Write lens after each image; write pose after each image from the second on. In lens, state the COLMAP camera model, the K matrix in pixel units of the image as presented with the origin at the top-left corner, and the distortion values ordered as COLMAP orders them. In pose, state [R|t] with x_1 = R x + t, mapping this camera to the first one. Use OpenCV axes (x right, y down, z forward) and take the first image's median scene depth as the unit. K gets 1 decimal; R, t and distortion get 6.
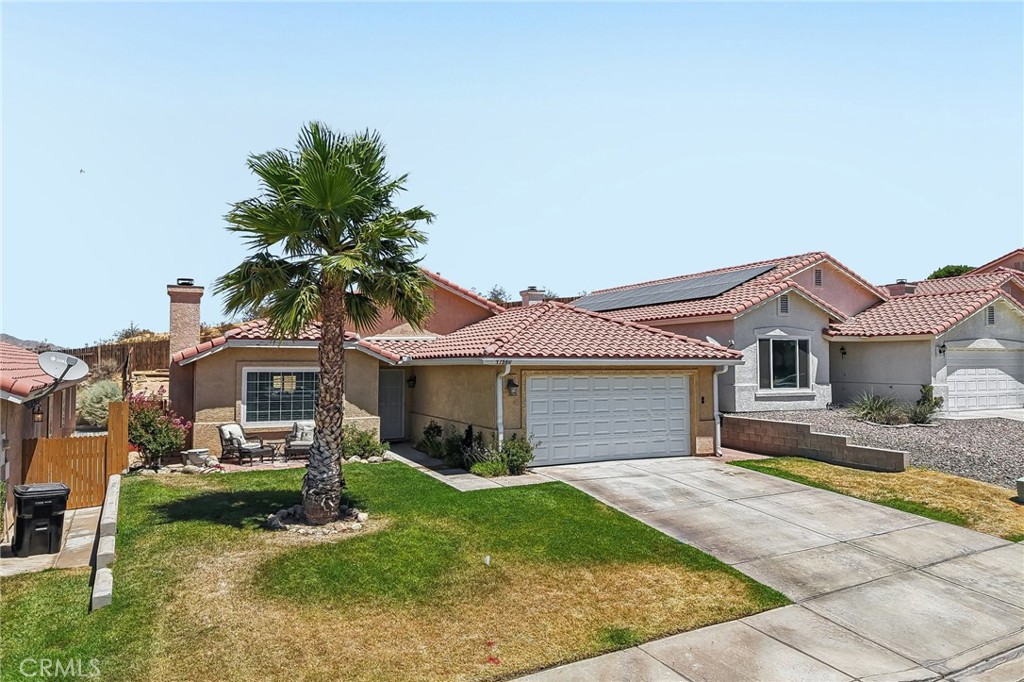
lens RADIAL K [[684.0, 0, 512.0], [0, 684.0, 341.0], [0, 0, 1]] dist [0.029968, -0.030600]
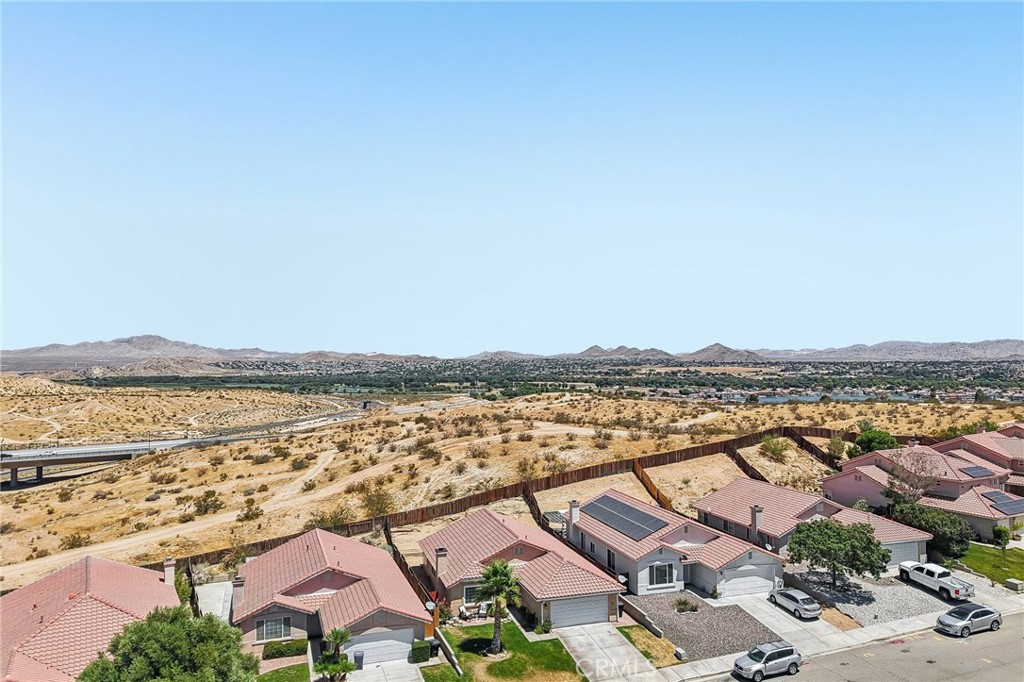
lens RADIAL K [[684.0, 0, 512.0], [0, 684.0, 341.0], [0, 0, 1]] dist [0.029968, -0.030600]
pose [[0.987610, -0.008633, -0.156691, 0.362096], [0.009404, 0.999947, 0.004176, -1.203047], [0.156647, -0.005597, 0.987639, -2.272343]]
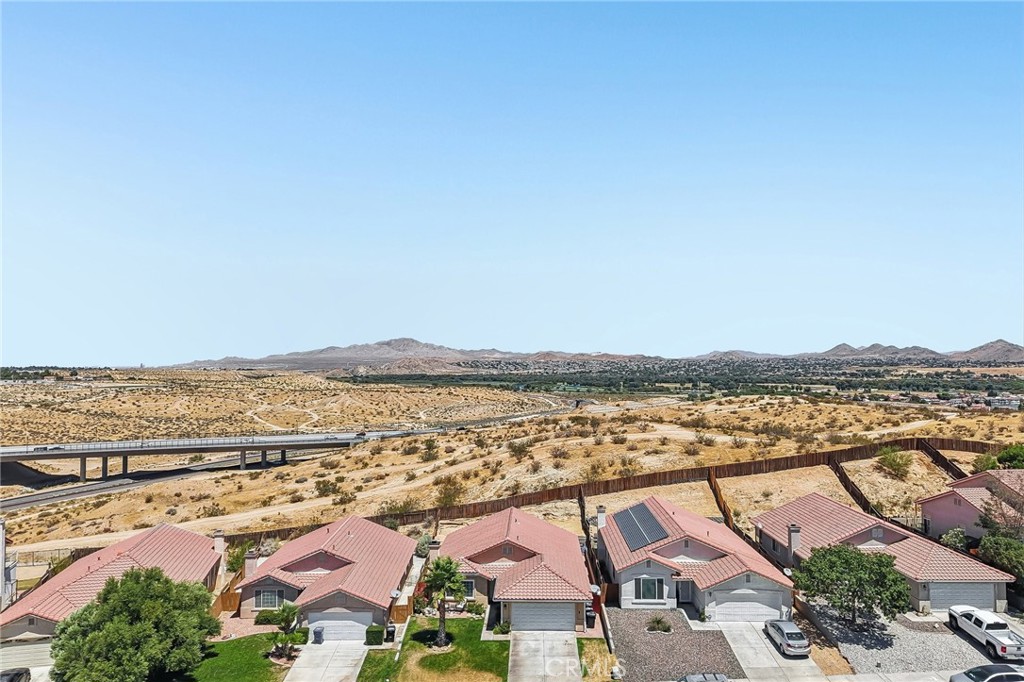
lens RADIAL K [[684.0, 0, 512.0], [0, 684.0, 341.0], [0, 0, 1]] dist [0.029968, -0.030600]
pose [[0.884084, -0.018141, -0.466975, 1.565238], [0.020285, 0.999794, -0.000435, -1.186694], [0.466887, -0.009088, 0.884270, -1.884946]]
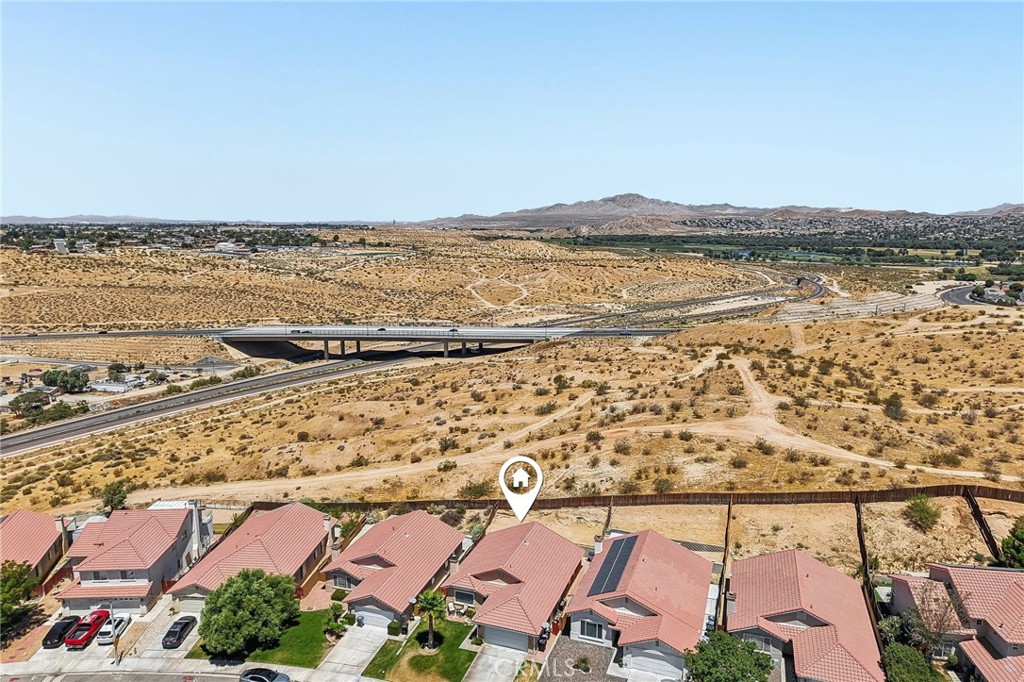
lens RADIAL K [[670.1, 0, 515.5], [0, 670.1, 376.6], [0, 0, 1]] dist [0.072245, -0.093125]
pose [[0.693265, 0.159750, -0.702754, 2.987098], [0.029057, 0.968134, 0.248741, -2.592234], [0.720097, -0.192864, 0.666531, -1.490162]]
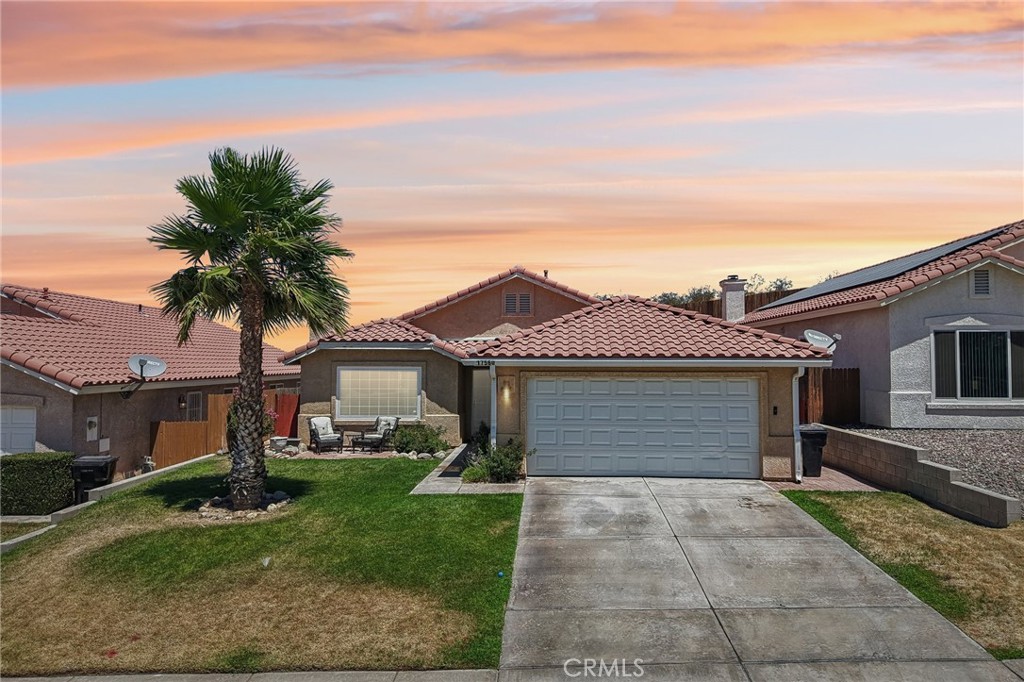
lens RADIAL K [[684.0, 0, 512.0], [0, 684.0, 341.0], [0, 0, 1]] dist [0.029968, -0.030600]
pose [[0.872133, -0.013877, -0.489072, 0.449393], [0.015739, 0.999876, -0.000304, 0.001041], [0.489016, -0.007432, 0.872243, 0.173513]]
